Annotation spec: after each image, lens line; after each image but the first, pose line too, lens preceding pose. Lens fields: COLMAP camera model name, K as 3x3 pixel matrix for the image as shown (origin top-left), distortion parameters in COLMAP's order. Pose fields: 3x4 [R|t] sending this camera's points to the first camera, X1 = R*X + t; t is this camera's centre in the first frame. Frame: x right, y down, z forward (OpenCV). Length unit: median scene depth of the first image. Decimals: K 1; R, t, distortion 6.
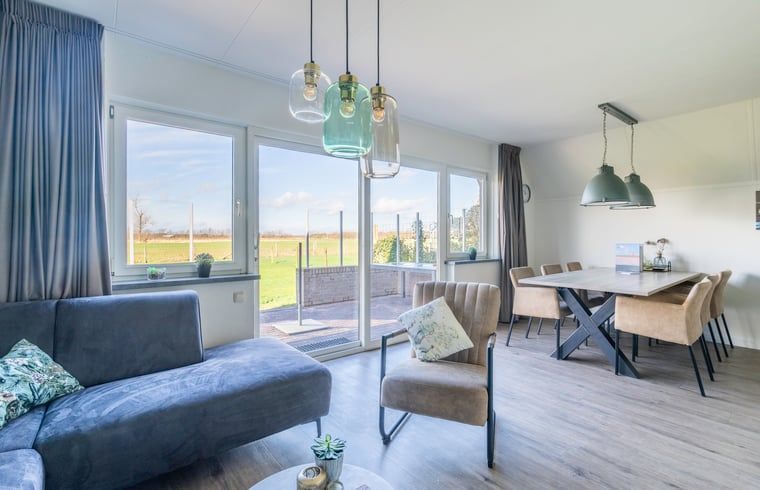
lens RADIAL K [[351.7, 0, 380.1], [0, 351.7, 241.4], [0, 0, 1]] dist [-0.012454, 0.001301]
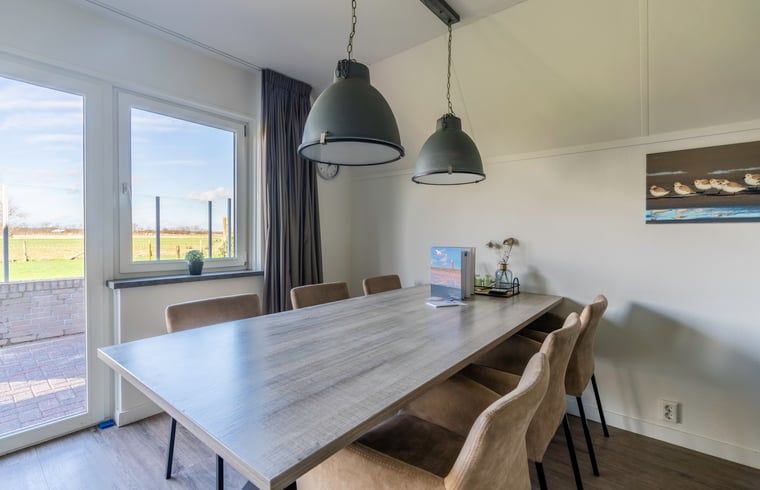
lens RADIAL K [[351.7, 0, 379.9], [0, 351.7, 243.1], [0, 0, 1]] dist [-0.012454, 0.001301]
pose [[0.980393, 0.003852, 0.197015, 0.479635], [-0.006309, 0.999910, 0.011843, -0.005054], [-0.196952, -0.012854, 0.980329, 0.462588]]
